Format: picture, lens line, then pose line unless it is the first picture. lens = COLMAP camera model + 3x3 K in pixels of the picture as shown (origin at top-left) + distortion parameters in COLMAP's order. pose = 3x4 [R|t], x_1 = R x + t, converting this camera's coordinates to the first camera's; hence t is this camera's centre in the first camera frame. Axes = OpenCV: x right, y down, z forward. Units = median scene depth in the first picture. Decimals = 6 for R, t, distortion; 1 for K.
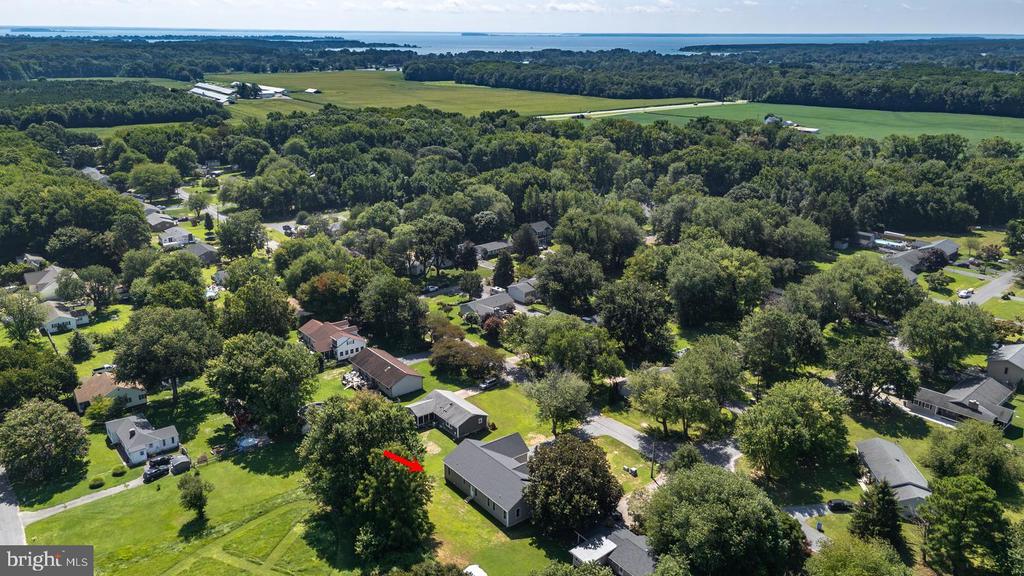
lens RADIAL K [[809.4, 0, 542.0], [0, 809.4, 286.7], [0, 0, 1]] dist [0.089786, -0.139852]
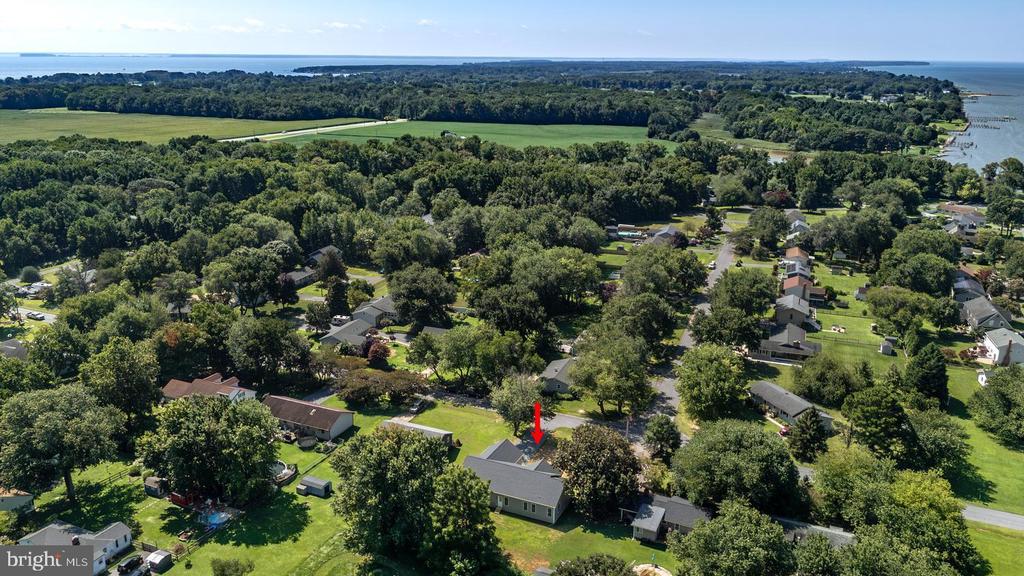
lens RADIAL K [[809.4, 0, 542.0], [0, 809.4, 286.7], [0, 0, 1]] dist [0.089786, -0.139852]
pose [[0.879850, -0.130607, 0.456952, -0.180025], [0.141779, 0.989849, 0.009929, -0.005795], [-0.453611, 0.056050, 0.889436, 0.024625]]
